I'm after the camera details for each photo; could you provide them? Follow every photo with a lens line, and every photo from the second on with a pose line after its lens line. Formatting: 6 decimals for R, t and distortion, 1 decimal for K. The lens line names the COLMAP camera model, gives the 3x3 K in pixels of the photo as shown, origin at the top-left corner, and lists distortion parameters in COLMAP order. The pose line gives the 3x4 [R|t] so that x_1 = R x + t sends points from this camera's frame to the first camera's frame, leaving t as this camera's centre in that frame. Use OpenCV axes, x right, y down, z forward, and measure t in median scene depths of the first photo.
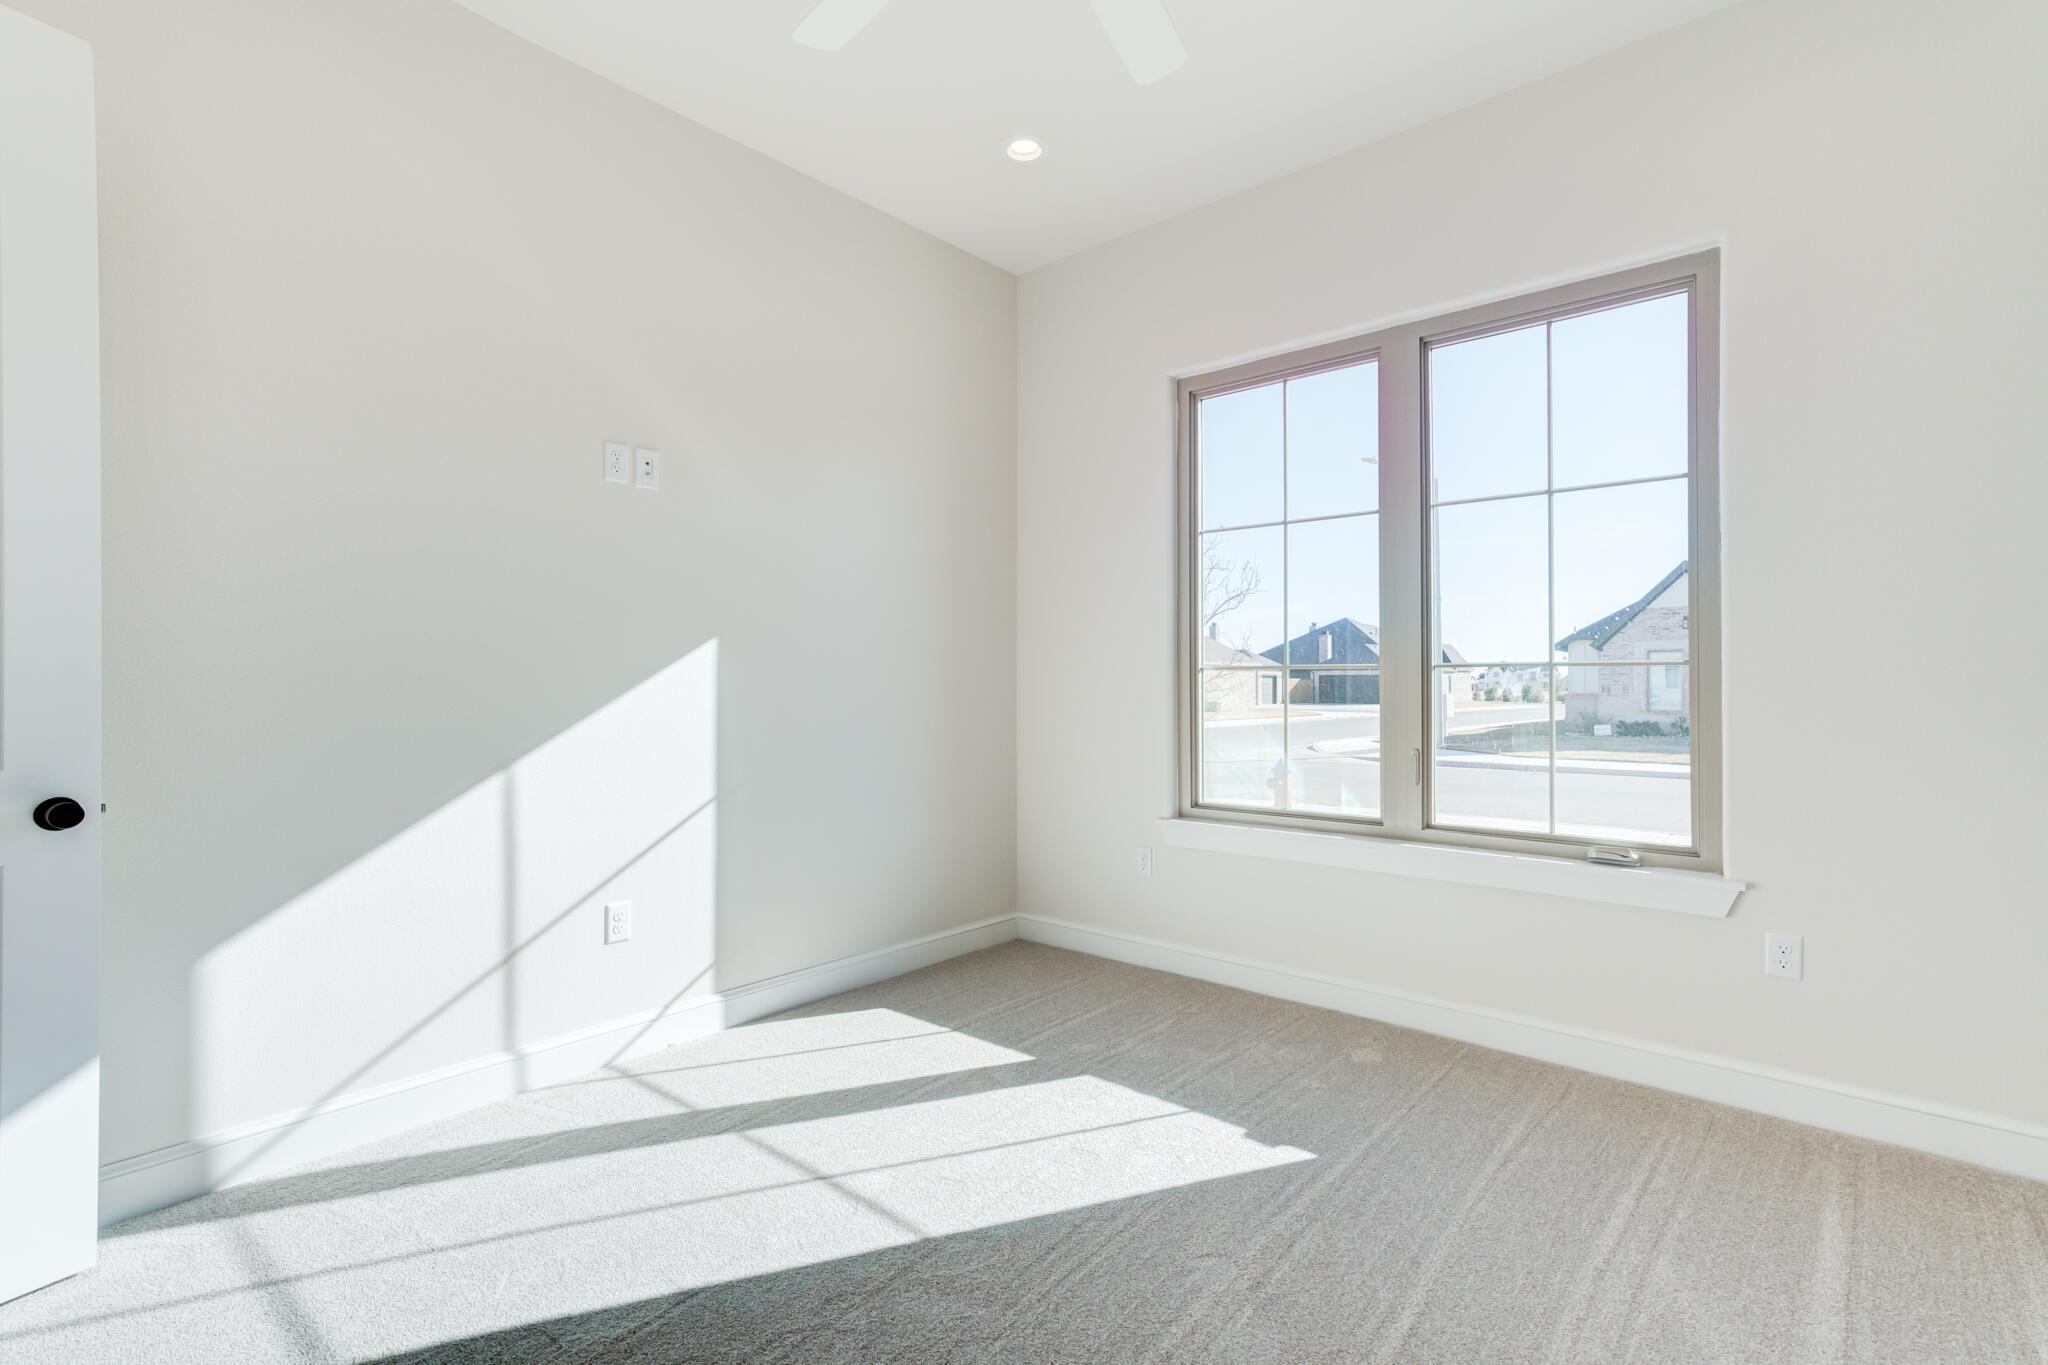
lens RADIAL K [[943.2, 0, 1012.5], [0, 943.2, 675.7], [0, 0, 1]] dist [-0.014451, 0.012081]
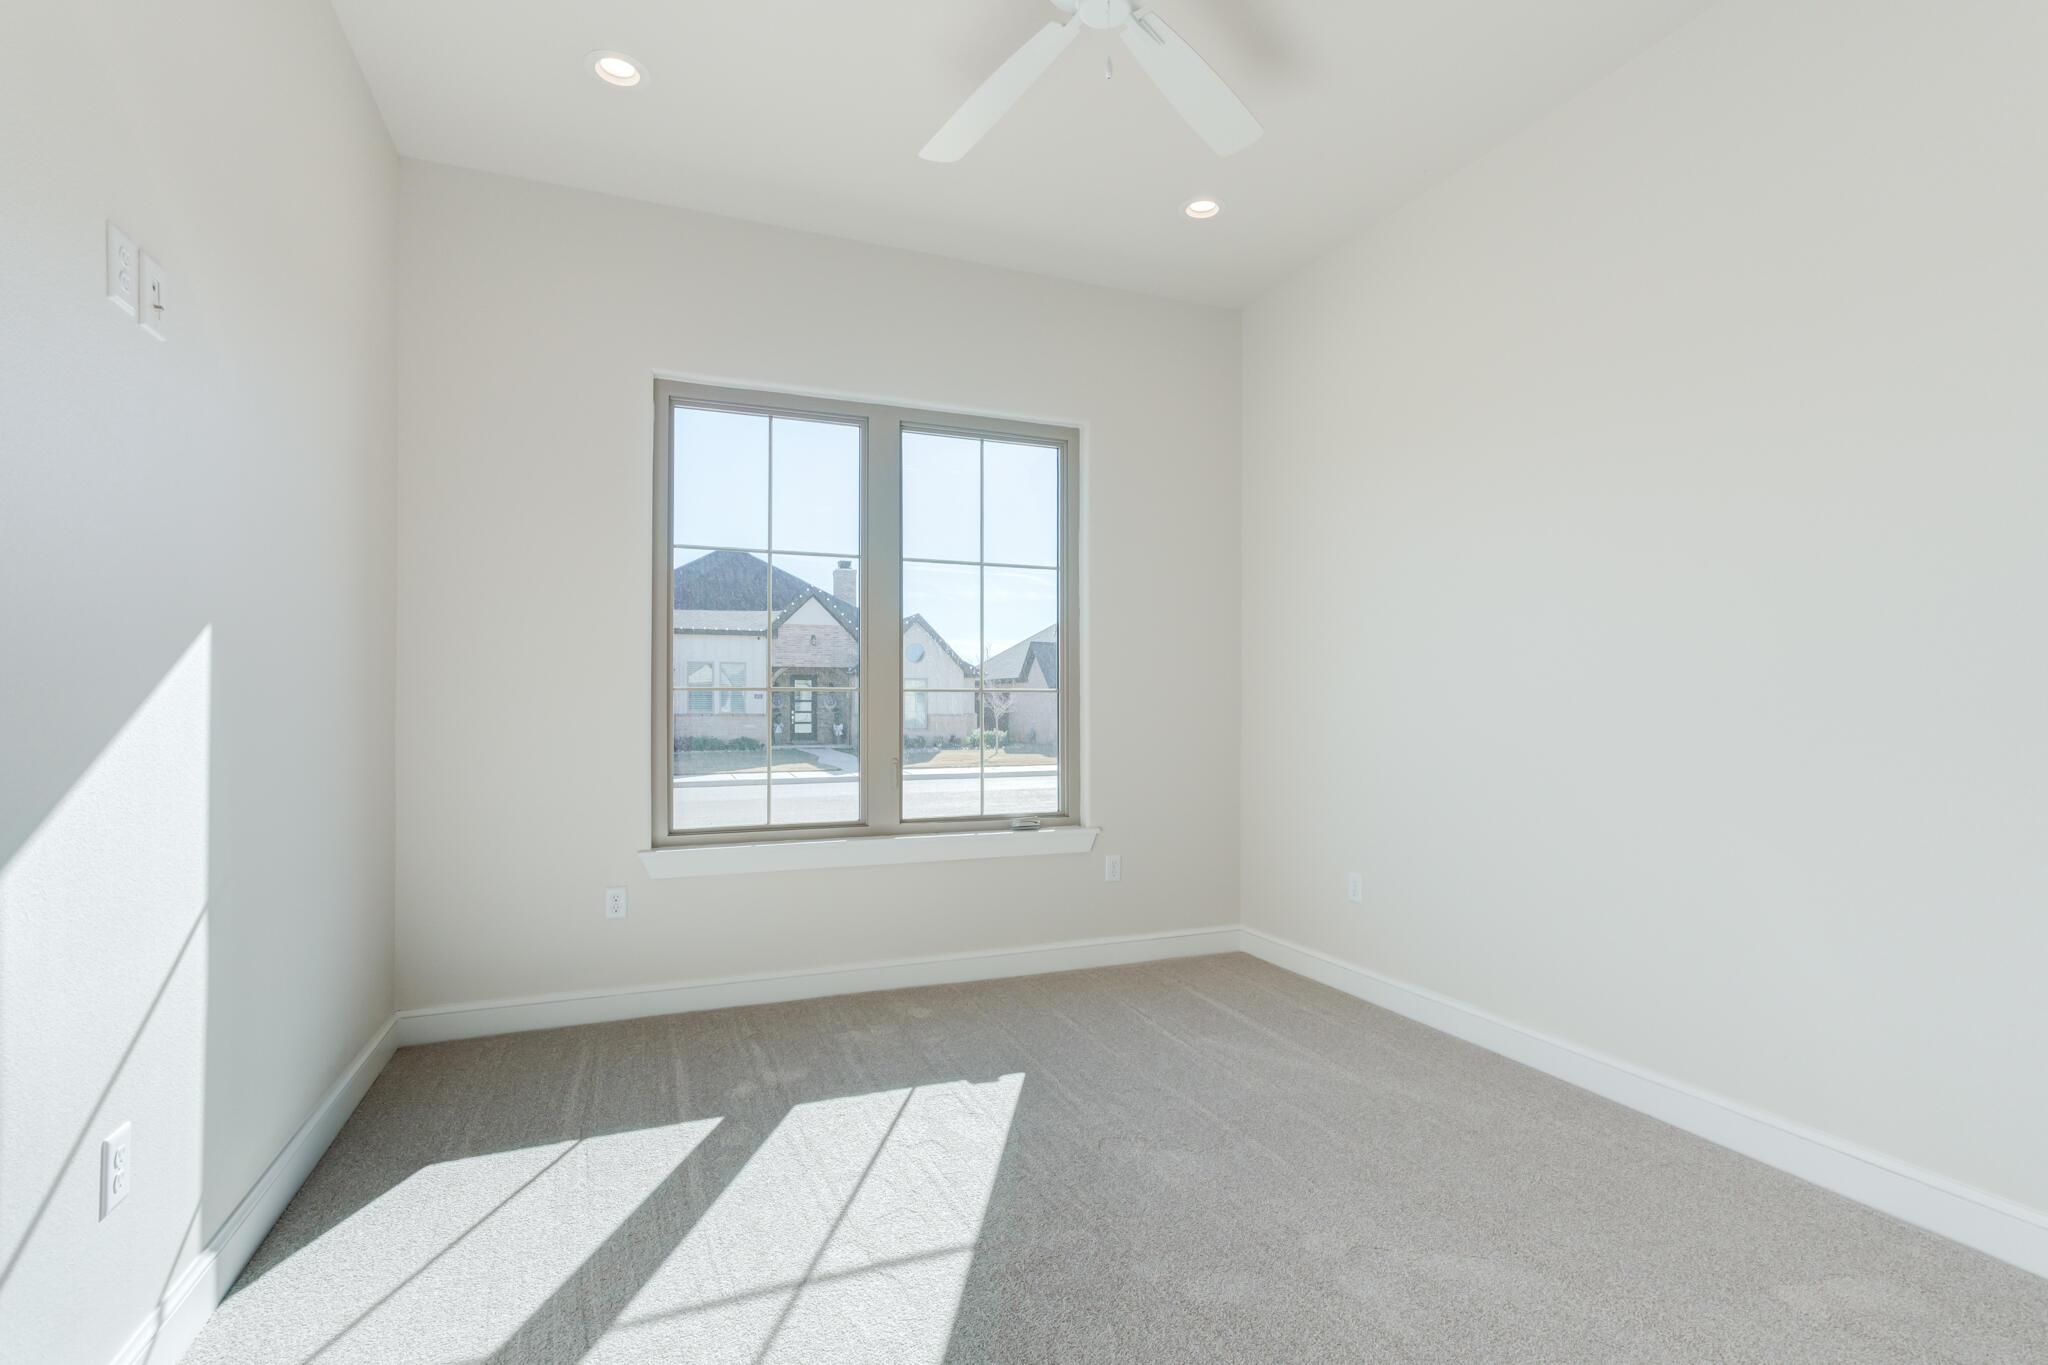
lens RADIAL K [[959.6, 0, 1040.1], [0, 959.6, 687.3], [0, 0, 1]] dist [-0.011053, 0.013731]
pose [[0.446550, 0.018241, 0.894573, -0.664585], [-0.007540, 0.999833, -0.016624, 0.006617], [-0.894727, 0.000678, 0.446613, 0.314383]]
